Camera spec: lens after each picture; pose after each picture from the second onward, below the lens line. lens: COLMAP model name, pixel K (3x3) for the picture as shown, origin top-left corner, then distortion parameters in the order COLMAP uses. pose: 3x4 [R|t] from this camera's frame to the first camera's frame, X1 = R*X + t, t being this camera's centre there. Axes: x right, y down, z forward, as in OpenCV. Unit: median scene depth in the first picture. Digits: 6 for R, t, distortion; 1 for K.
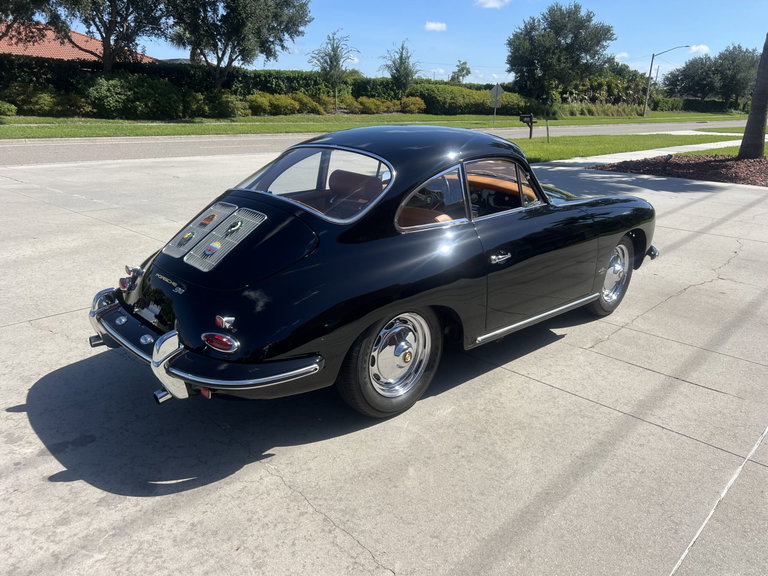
lens RADIAL K [[579.2, 0, 392.5], [0, 579.2, 270.7], [0, 0, 1]] dist [0.054280, -0.059296]
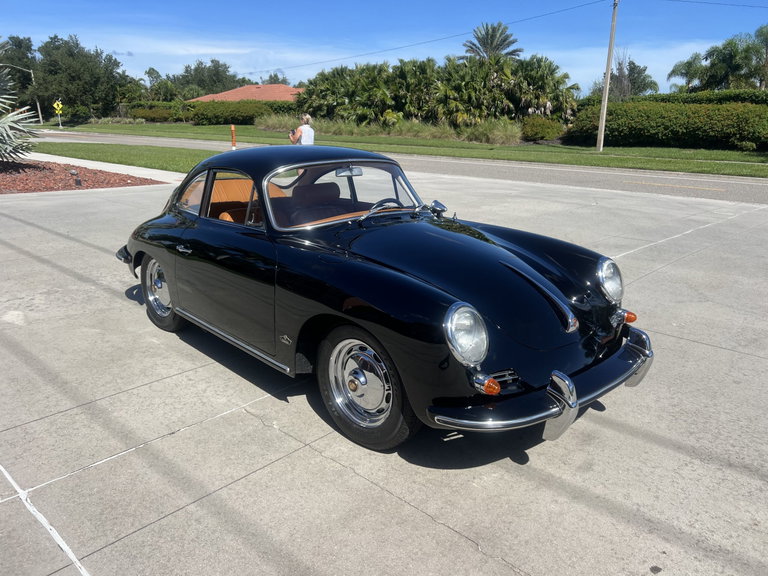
lens RADIAL K [[574.1, 0, 390.4], [0, 574.1, 290.4], [0, 0, 1]] dist [0.038119, -0.047700]
pose [[0.019819, 0.256001, -0.966473, 0.122988], [-0.298078, 0.924215, 0.238696, -0.031867], [0.954336, 0.283354, 0.094625, 0.120466]]
